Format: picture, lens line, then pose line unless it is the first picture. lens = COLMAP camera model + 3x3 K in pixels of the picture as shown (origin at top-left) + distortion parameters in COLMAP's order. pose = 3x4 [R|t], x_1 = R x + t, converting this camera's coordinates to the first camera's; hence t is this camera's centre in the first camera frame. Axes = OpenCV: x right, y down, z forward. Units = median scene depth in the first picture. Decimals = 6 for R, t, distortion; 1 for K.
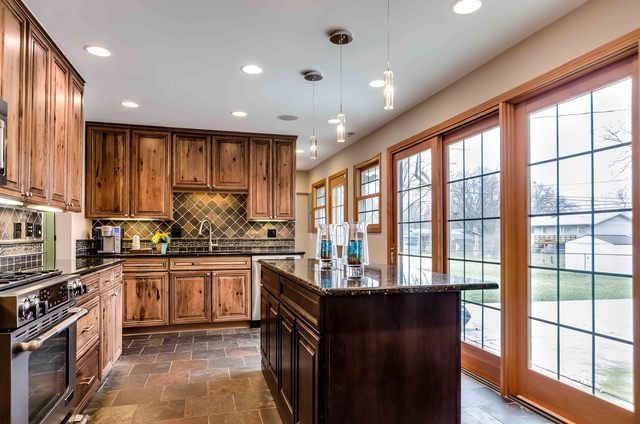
lens RADIAL K [[411.2, 0, 319.8], [0, 411.2, 229.8], [0, 0, 1]] dist [0.000632, -0.000234]
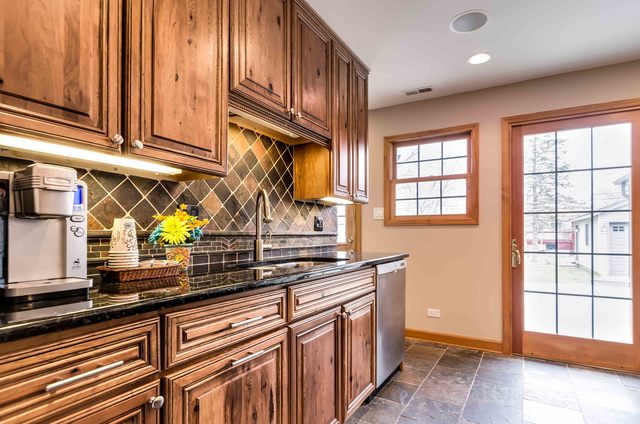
lens RADIAL K [[331.9, 0, 321.3], [0, 331.9, 233.8], [0, 0, 1]] dist [-0.072545, 0.000297]
pose [[0.704836, 0.002281, 0.709367, -0.501914], [-0.007446, 0.999964, 0.004183, 0.022736], [-0.709331, -0.008231, 0.704827, 0.734627]]
